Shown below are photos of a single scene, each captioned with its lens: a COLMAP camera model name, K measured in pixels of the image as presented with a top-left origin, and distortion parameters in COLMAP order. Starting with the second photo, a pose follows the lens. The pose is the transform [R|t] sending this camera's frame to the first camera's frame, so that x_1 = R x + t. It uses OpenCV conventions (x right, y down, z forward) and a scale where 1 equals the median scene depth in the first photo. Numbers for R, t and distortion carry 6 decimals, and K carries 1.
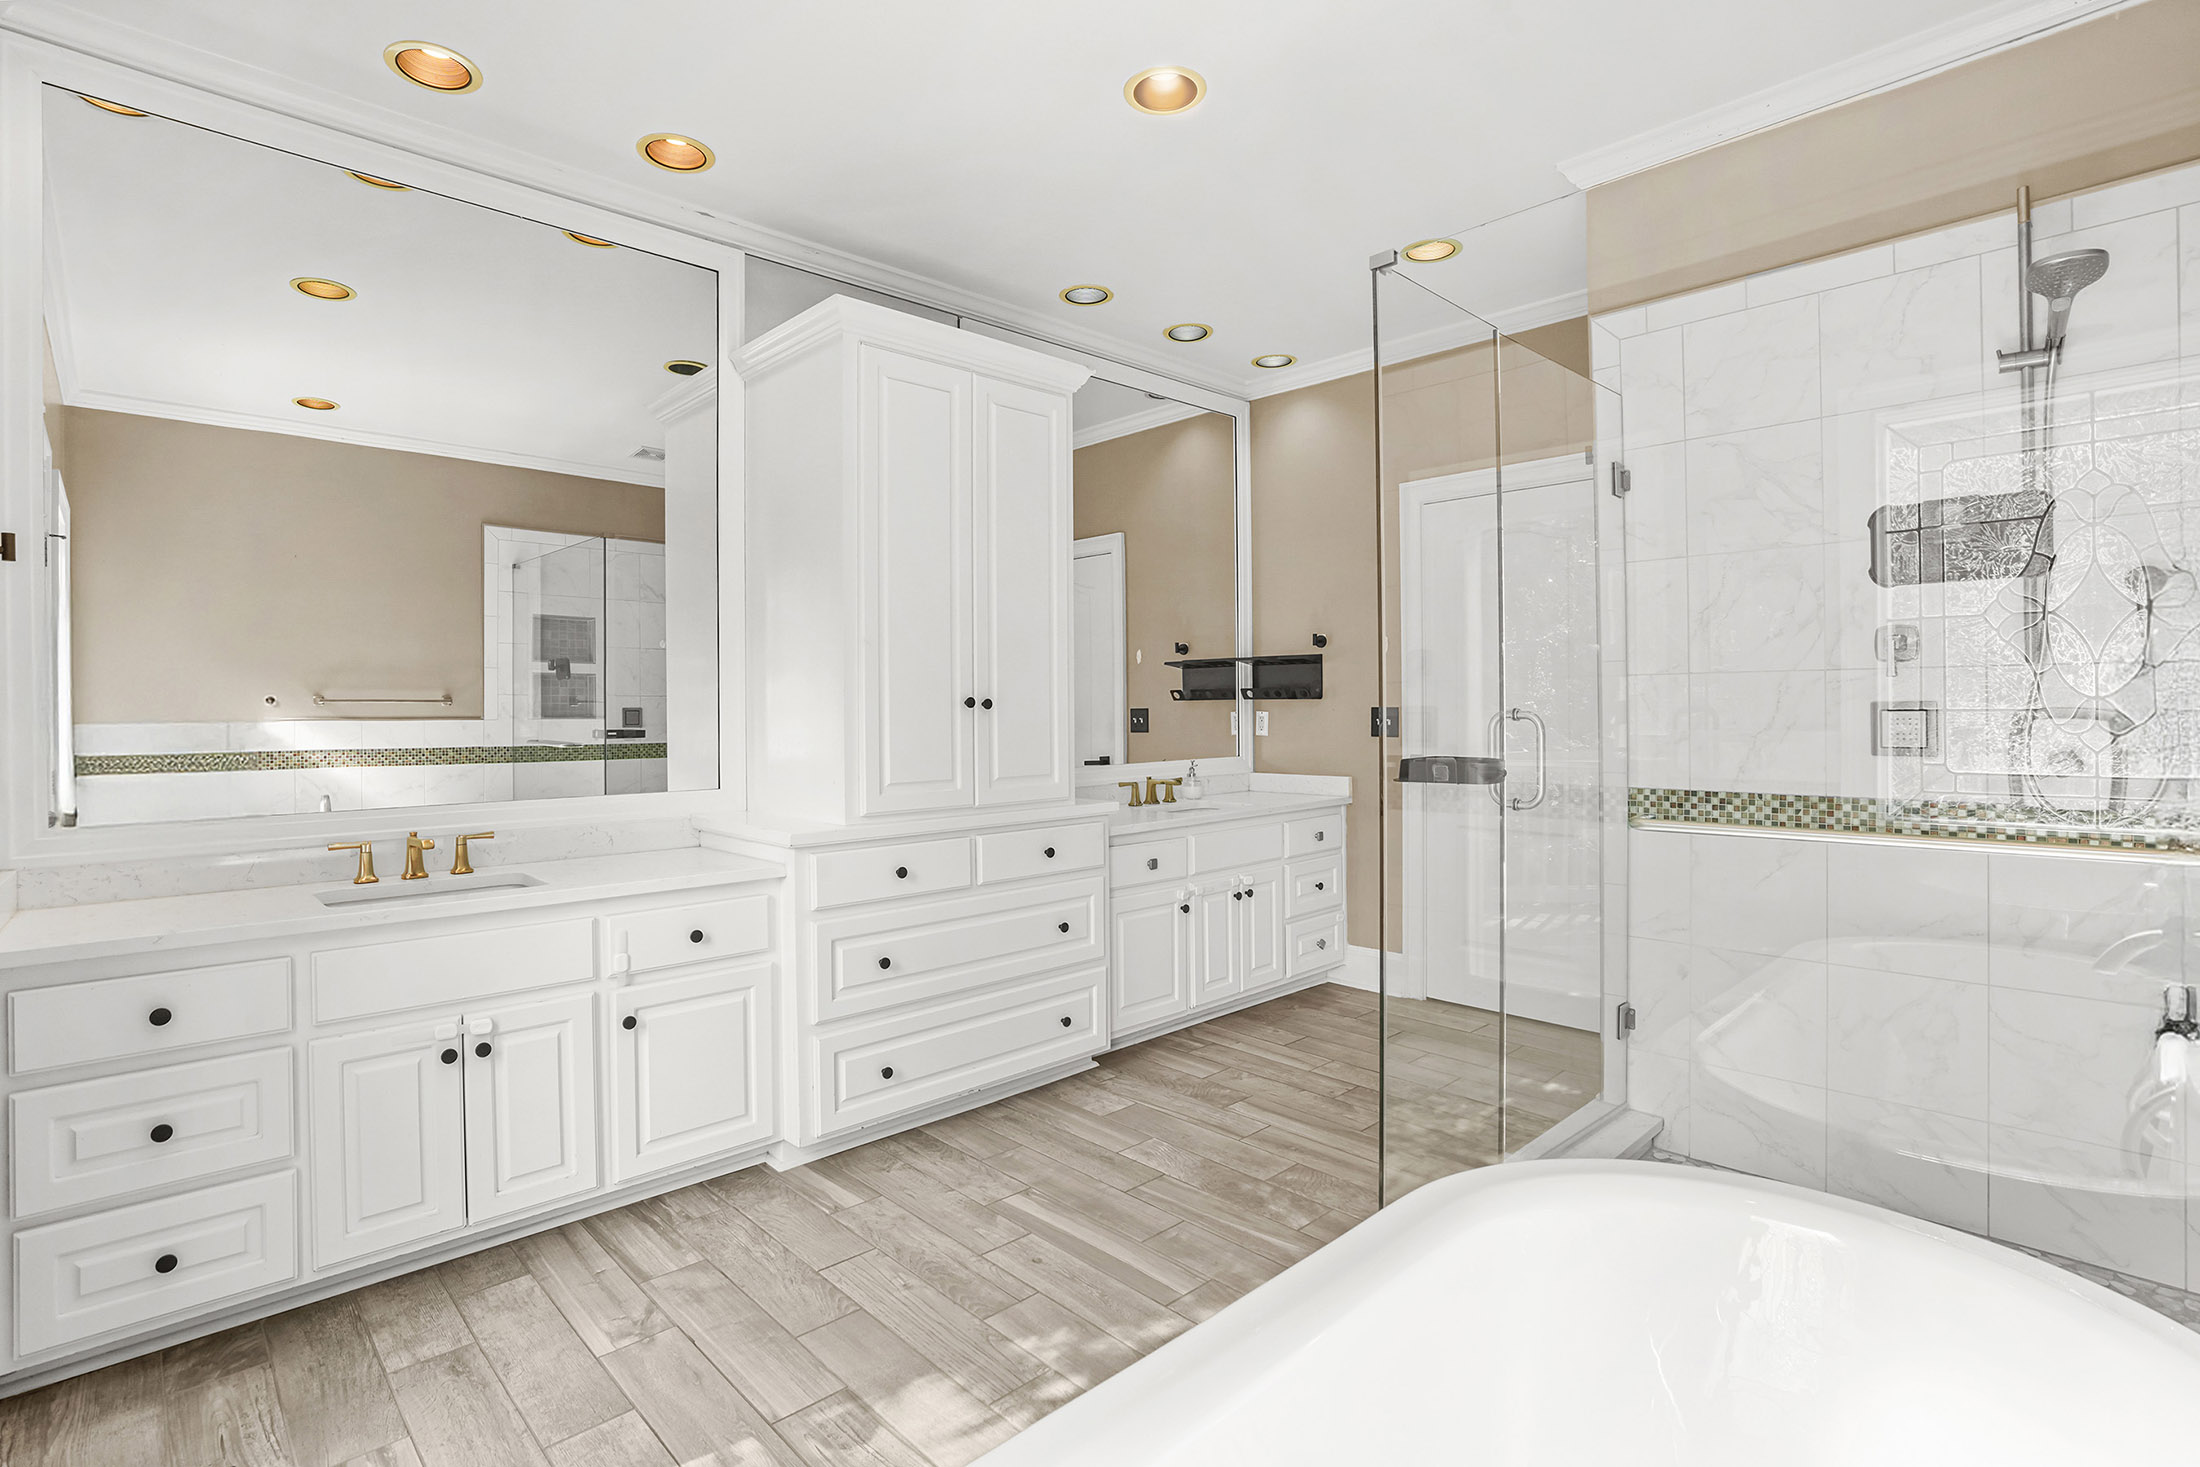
lens RADIAL K [[1038.5, 0, 1100.0], [0, 1038.5, 733.5], [0, 0, 1]] dist [-0.011085, 0.000476]
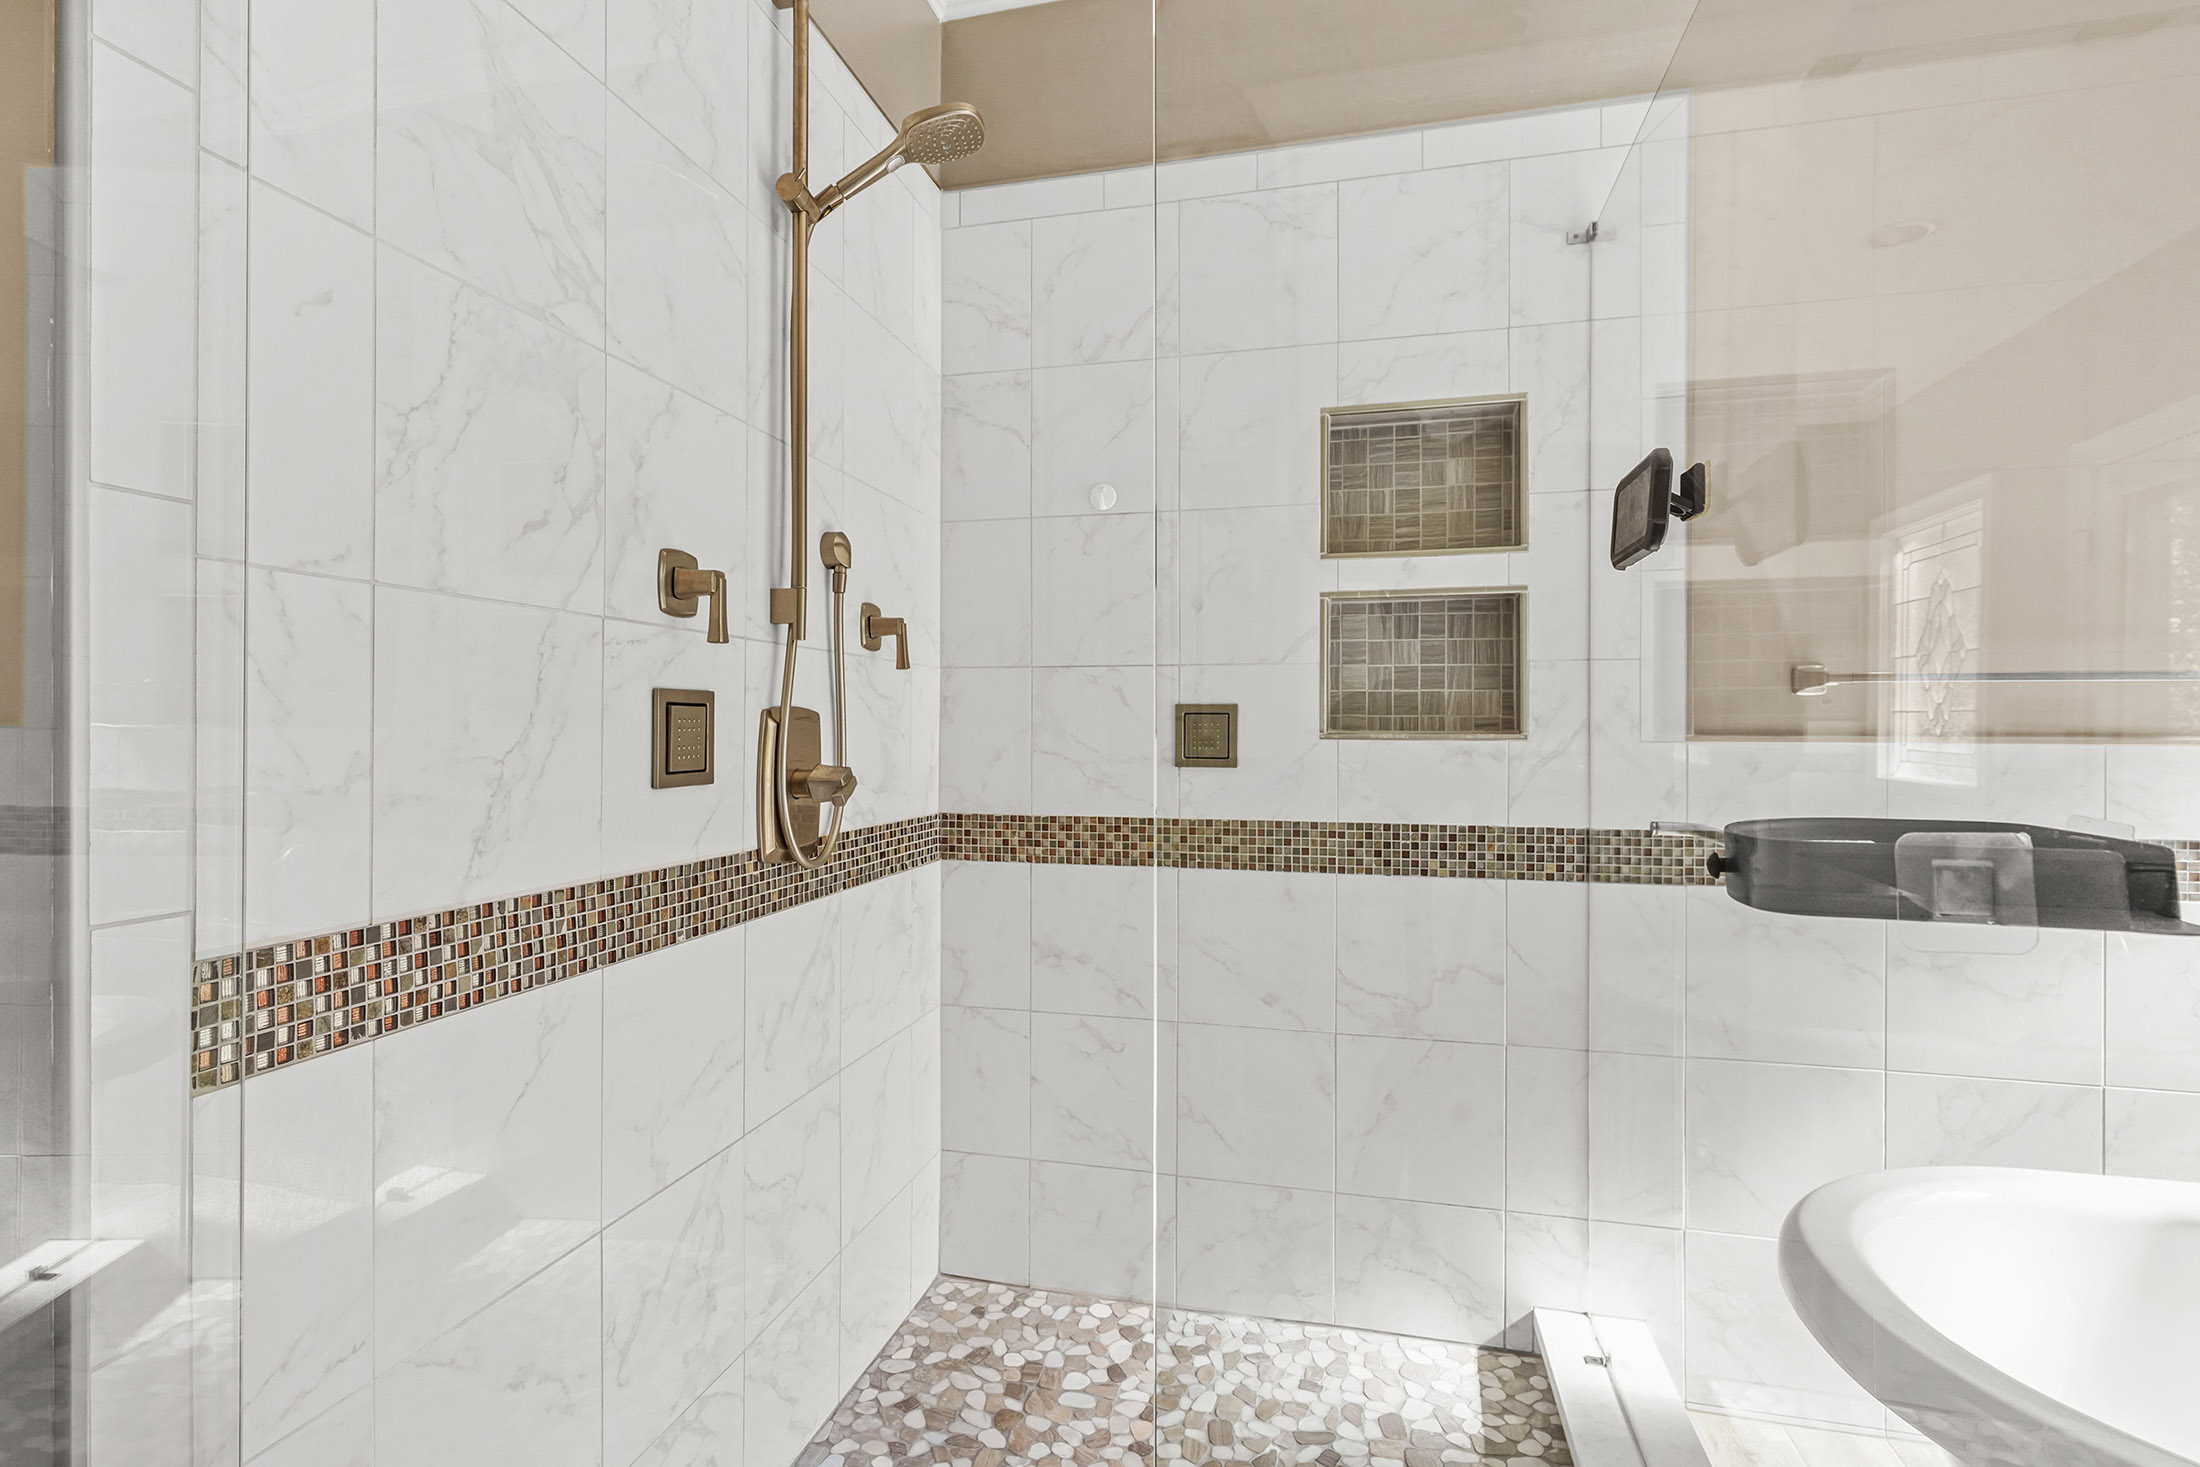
lens RADIAL K [[1100.7, 0, 1100.0], [0, 1100.7, 733.5], [0, 0, 1]] dist [-0.000280, -0.000080]
pose [[-0.541416, 0.005950, 0.840734, 0.145874], [0.026612, 0.999595, 0.010063, -0.006294], [-0.840333, 0.027822, -0.541356, 1.056947]]
